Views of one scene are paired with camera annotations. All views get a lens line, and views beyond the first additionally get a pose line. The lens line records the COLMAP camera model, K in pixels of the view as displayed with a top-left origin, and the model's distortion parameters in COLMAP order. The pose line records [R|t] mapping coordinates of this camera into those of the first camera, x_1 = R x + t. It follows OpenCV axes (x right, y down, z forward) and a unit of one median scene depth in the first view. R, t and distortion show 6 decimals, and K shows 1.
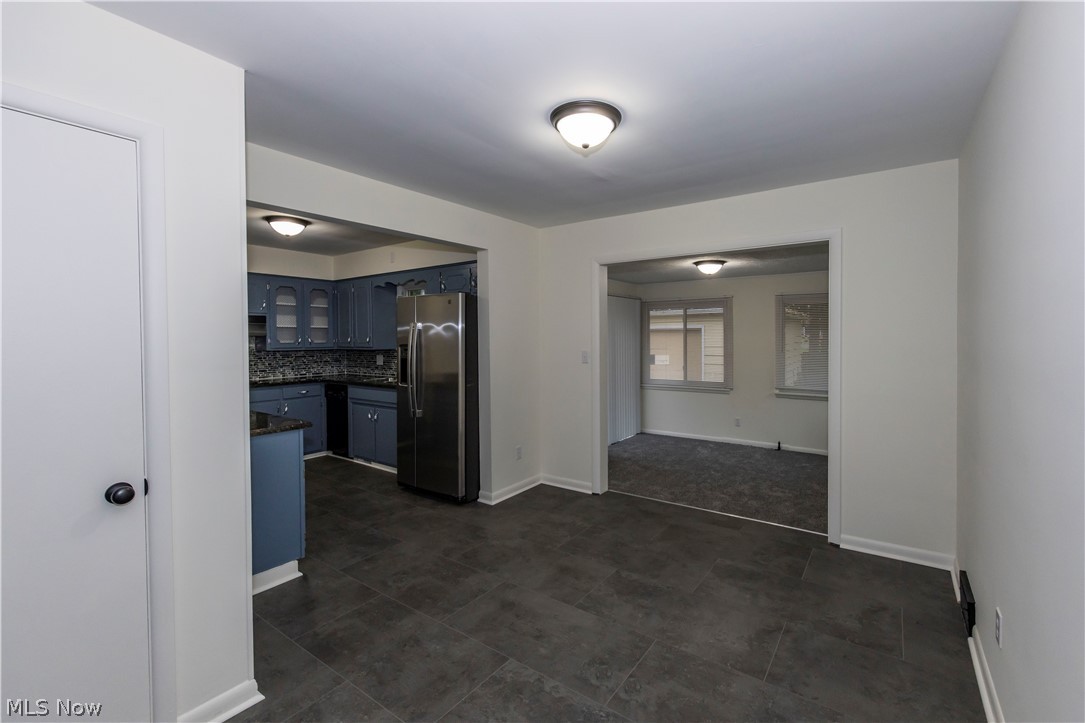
lens RADIAL K [[473.4, 0, 581.9], [0, 473.4, 348.2], [0, 0, 1]] dist [-0.011320, -0.000028]
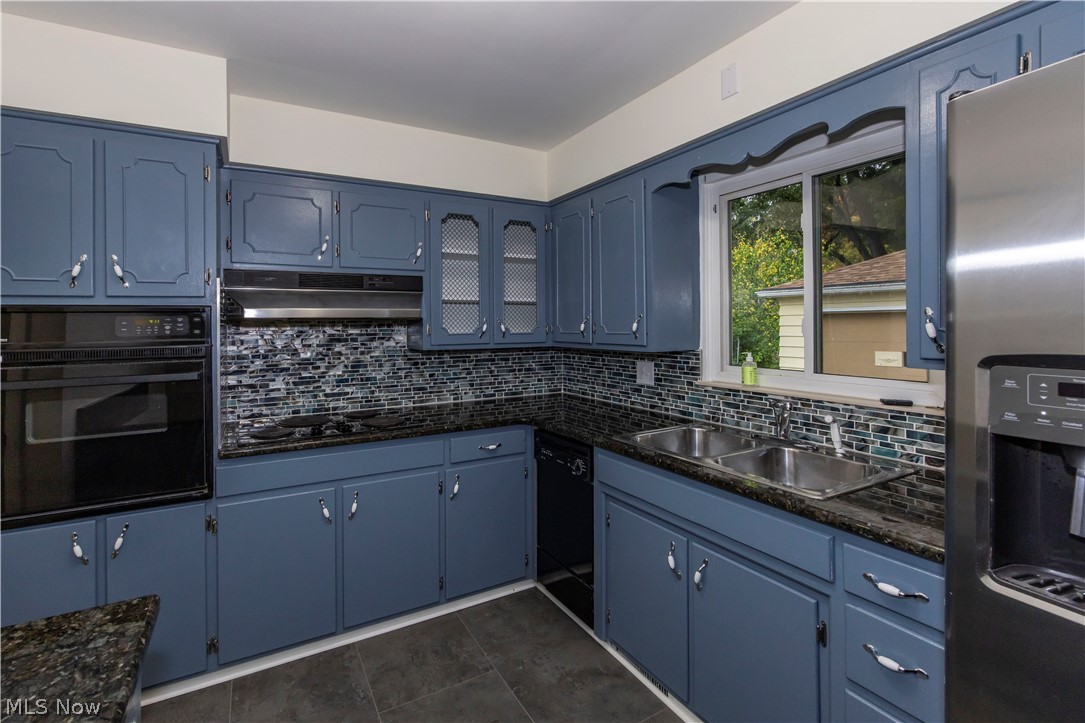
lens RADIAL K [[480.9, 0, 501.4], [0, 480.9, 322.4], [0, 0, 1]] dist [-0.003528, 0.001932]
pose [[0.878140, -0.006100, -0.478365, -0.361826], [-0.005783, 0.999710, -0.023363, -0.011128], [0.478369, 0.023283, 0.877850, 0.599718]]
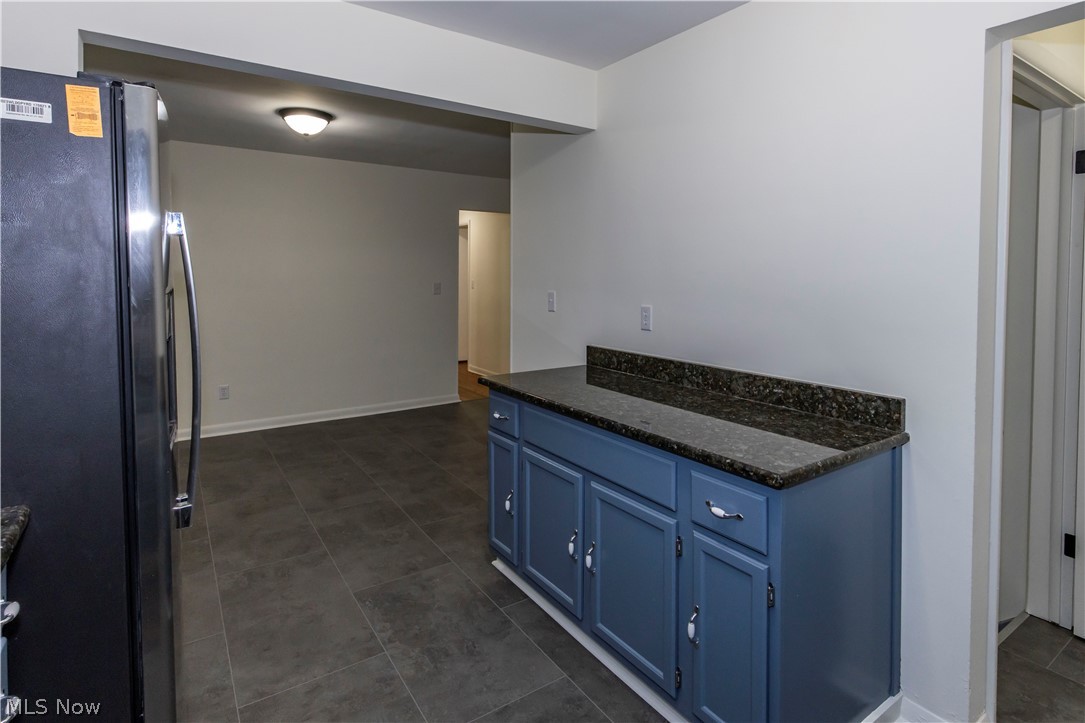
lens RADIAL K [[552.9, 0, 560.4], [0, 552.9, 356.7], [0, 0, 1]] dist [0.001311, 0.000091]
pose [[-0.932965, -0.052346, 0.356140, -0.534507], [0.009798, 0.985311, 0.170490, -0.012647], [-0.359833, 0.162551, -0.918748, 0.925623]]
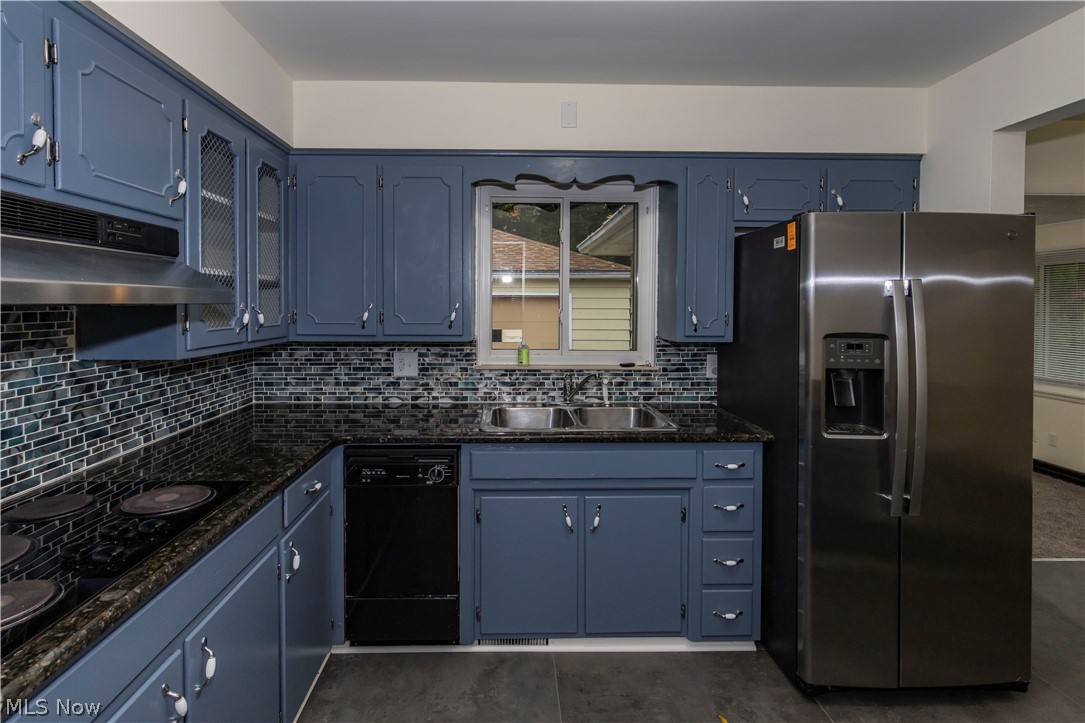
lens RADIAL K [[524.7, 0, 502.3], [0, 524.7, 308.7], [0, 0, 1]] dist [-0.002053, -0.001066]
pose [[0.816285, 0.003108, 0.577641, -0.673866], [0.004120, 0.999929, -0.011203, -0.019114], [-0.577634, 0.011525, 0.816214, 0.632731]]
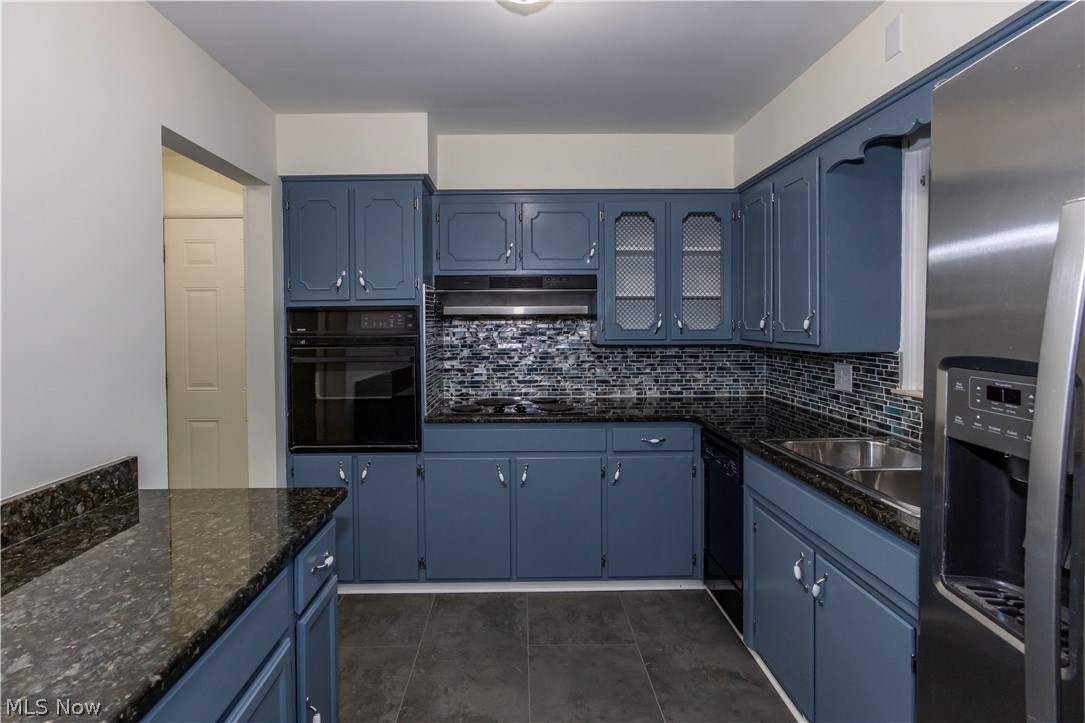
lens RADIAL K [[522.2, 0, 523.4], [0, 522.2, 331.7], [0, 0, 1]] dist [0.002315, 0.000079]
pose [[0.561550, 0.018571, -0.827234, -0.249443], [-0.016813, 0.999798, 0.011031, -0.012468], [0.827272, 0.007713, 0.561749, 0.607899]]
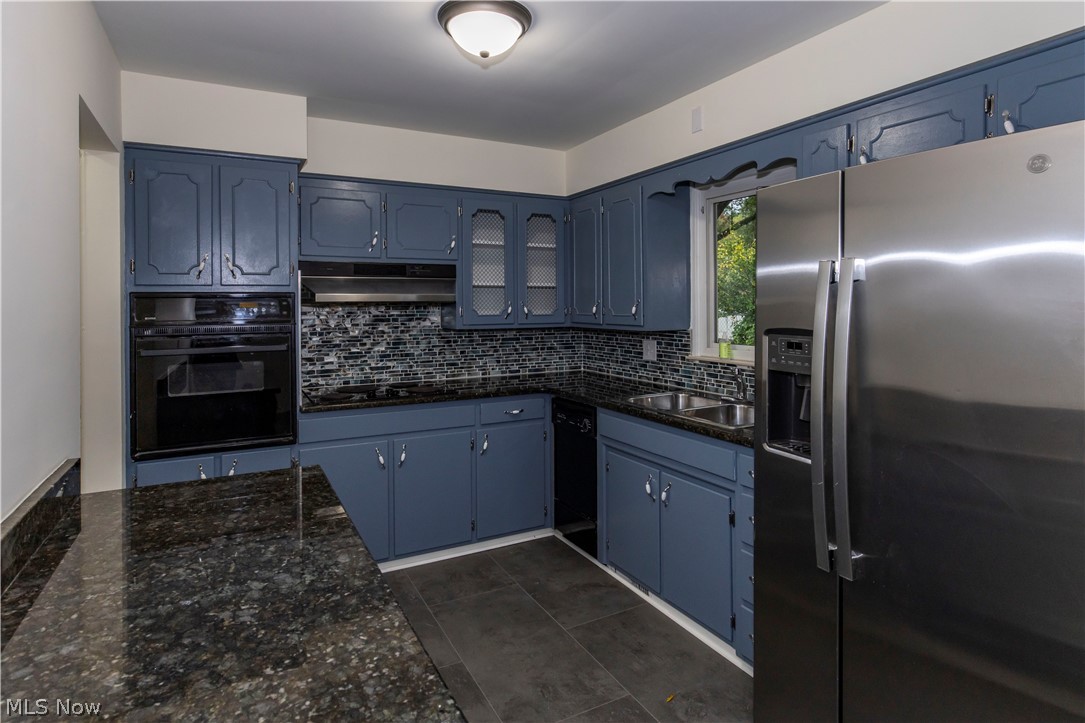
lens RADIAL K [[587.7, 0, 527.9], [0, 587.7, 295.9], [0, 0, 1]] dist [-0.004472, -0.000485]
pose [[0.873346, -0.006101, -0.487062, -0.261127], [-0.009848, 0.999496, -0.030178, -0.013085], [0.487001, 0.031152, 0.872846, 0.436516]]
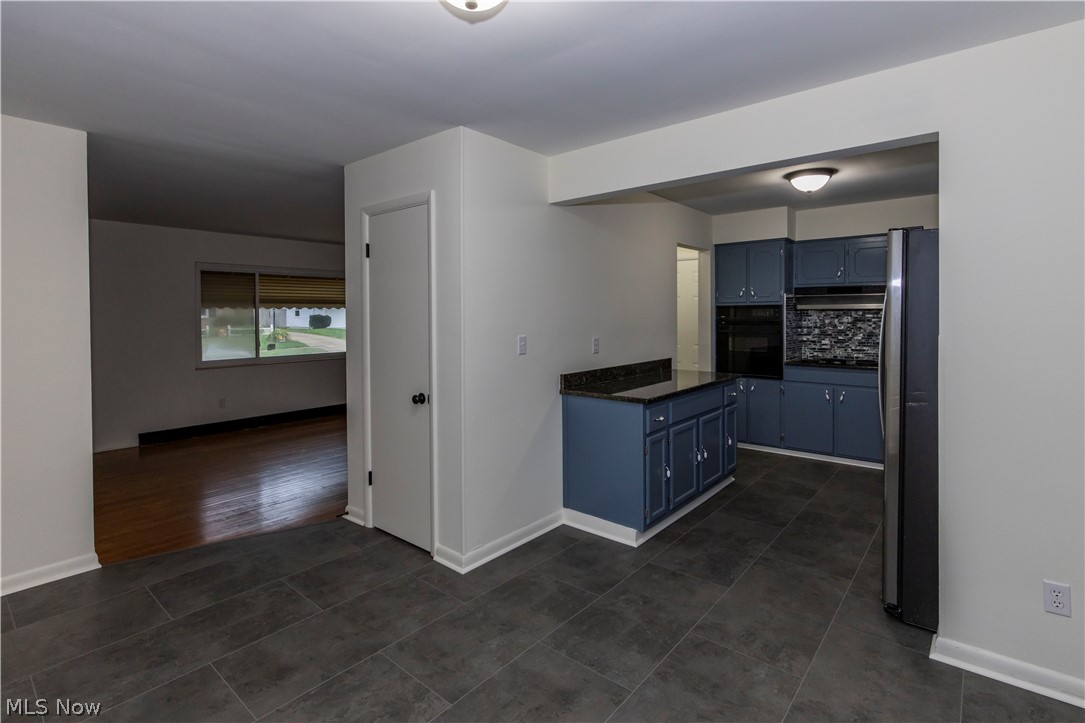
lens RADIAL K [[522.2, 0, 549.0], [0, 522.2, 317.0], [0, 0, 1]] dist [0.002315, 0.000079]
pose [[-0.111720, 0.014974, -0.993627, 0.283666], [-0.018014, 0.999692, 0.017091, -0.016196], [0.993576, 0.019809, -0.111416, 0.486709]]
